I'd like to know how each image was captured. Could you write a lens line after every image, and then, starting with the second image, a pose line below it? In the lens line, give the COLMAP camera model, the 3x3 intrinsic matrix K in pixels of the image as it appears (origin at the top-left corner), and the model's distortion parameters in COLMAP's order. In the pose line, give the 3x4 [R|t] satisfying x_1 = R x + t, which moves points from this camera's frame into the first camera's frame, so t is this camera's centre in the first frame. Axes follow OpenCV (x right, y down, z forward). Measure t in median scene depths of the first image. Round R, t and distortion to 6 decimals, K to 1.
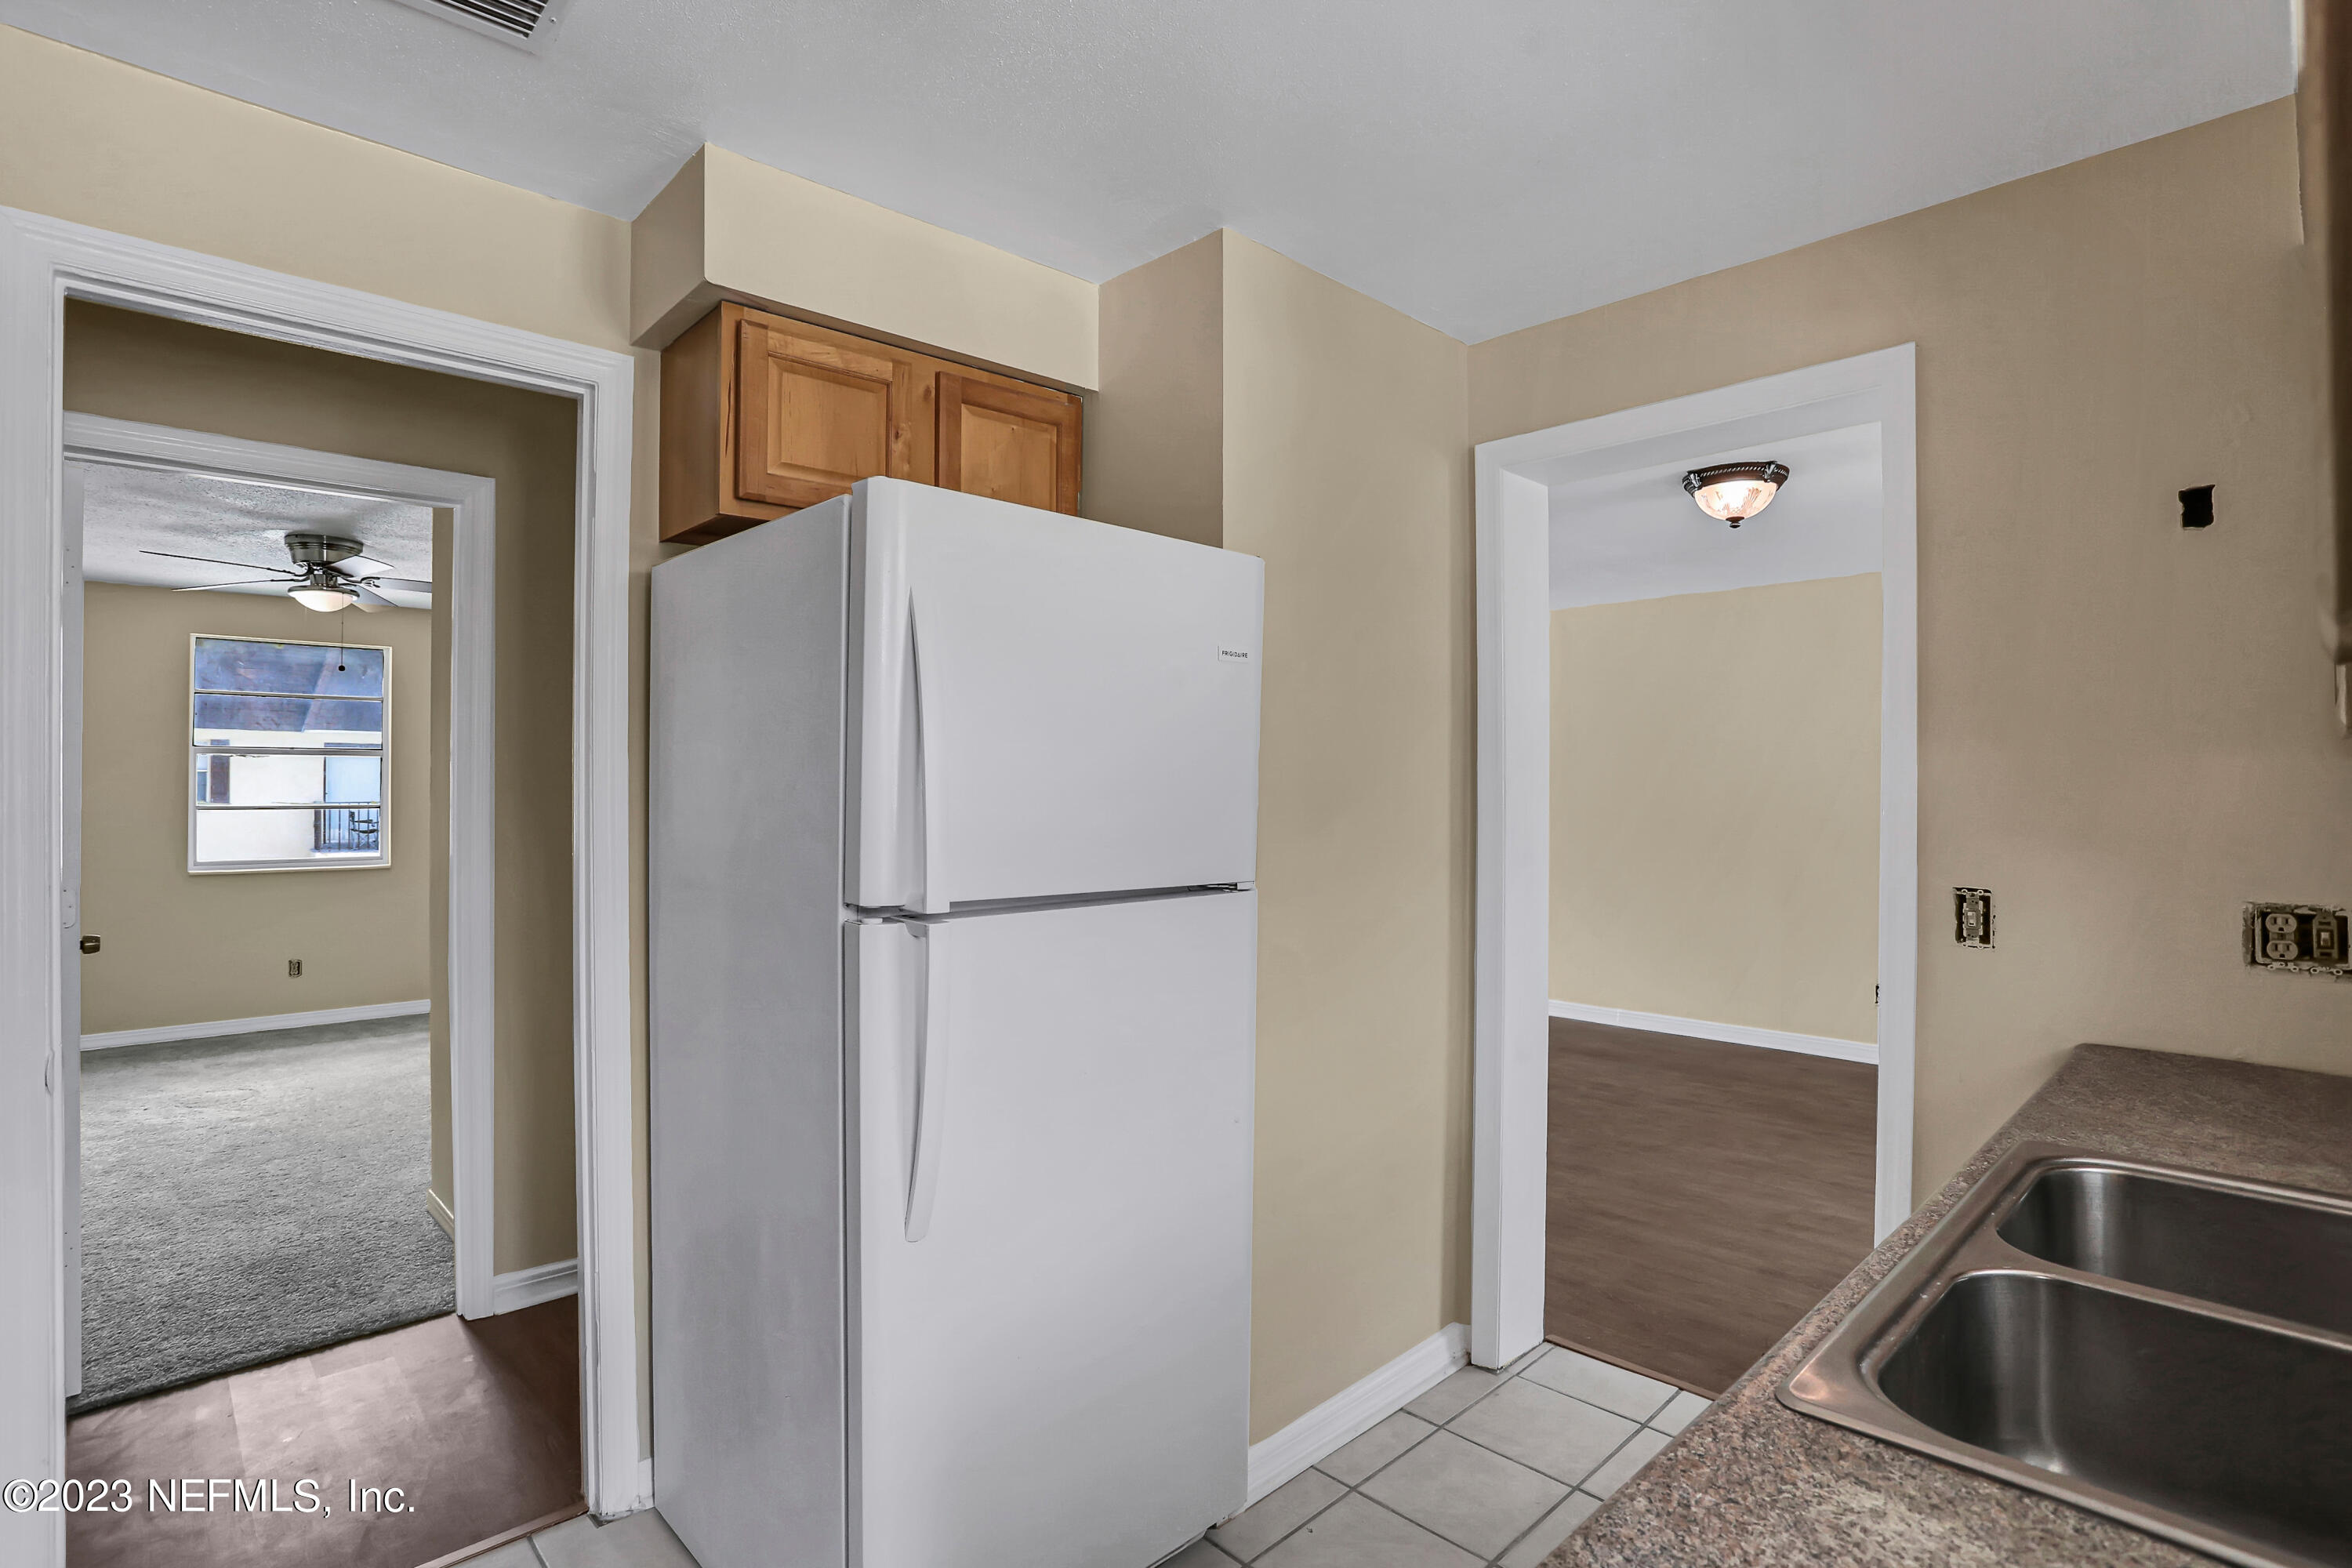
lens RADIAL K [[1150.1, 0, 1176.0], [0, 1150.1, 784.0], [0, 0, 1]] dist [-0.020496, -0.000005]
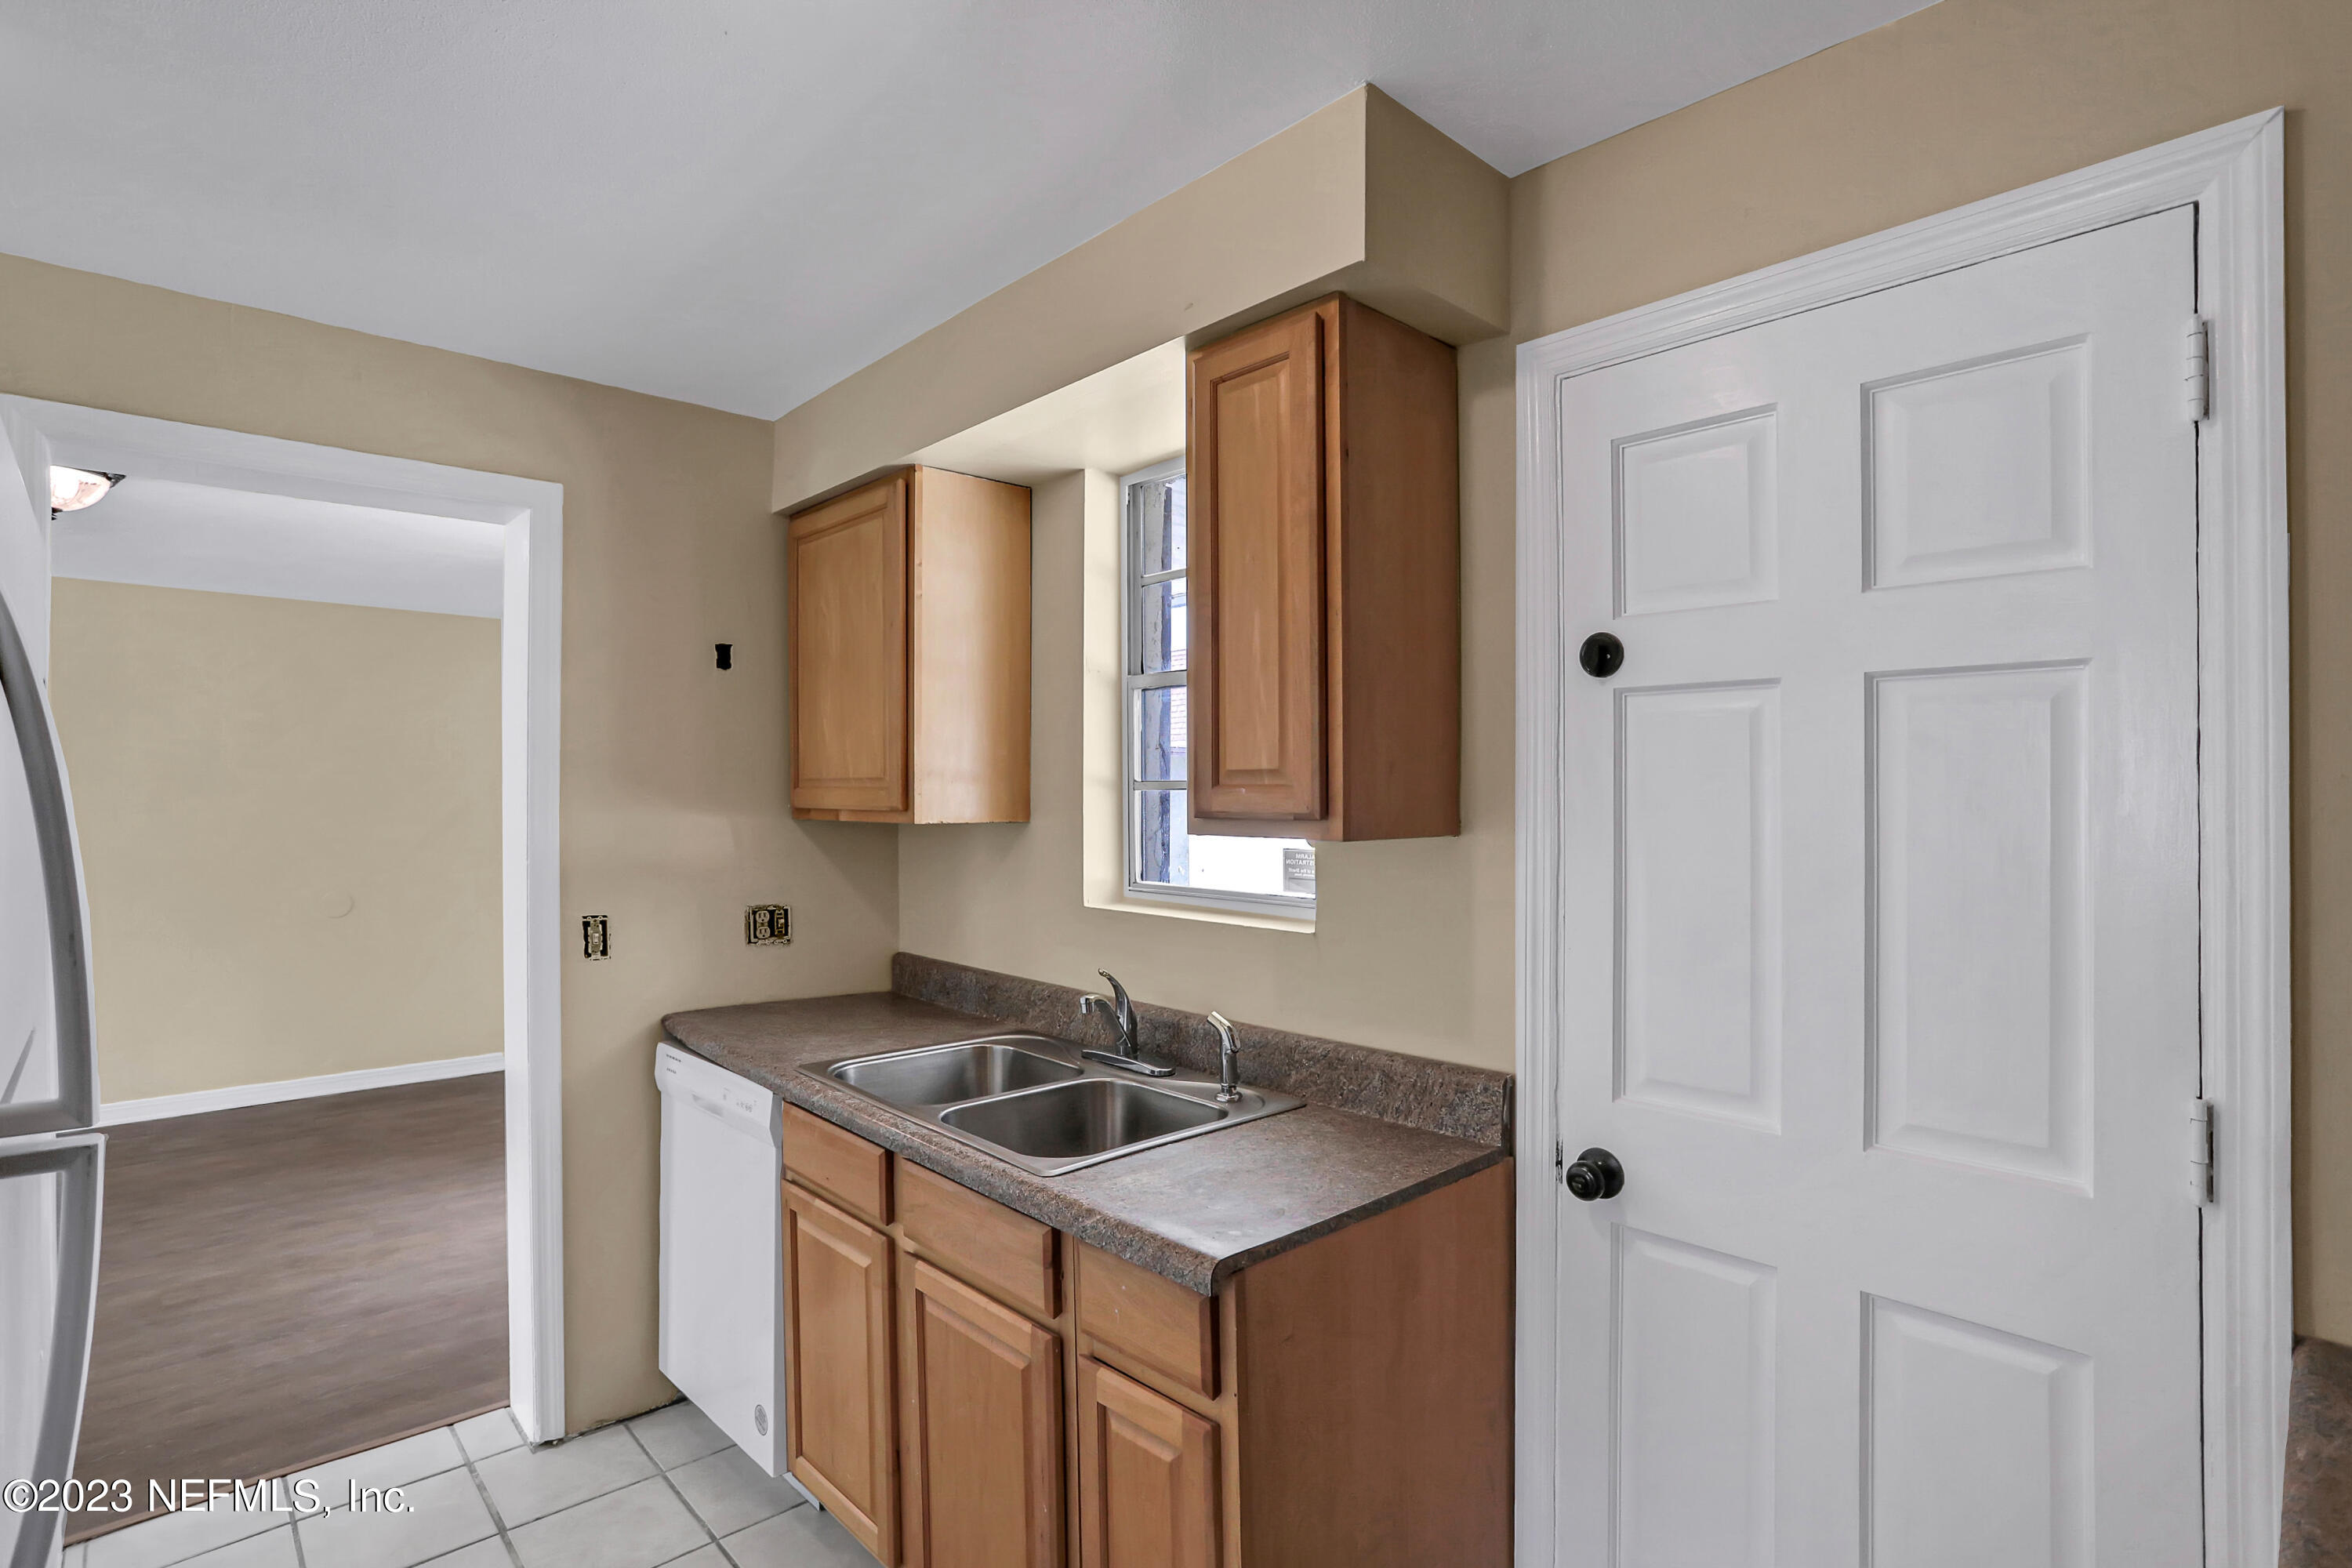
lens RADIAL K [[1173.6, 0, 1176.0], [0, 1173.6, 784.0], [0, 0, 1]] dist [-0.052908, 0.026697]
pose [[0.027723, 0.006753, 0.999593, -0.621673], [-0.006492, 0.999957, -0.006576, -0.055583], [-0.999595, -0.006307, 0.027765, 0.295076]]
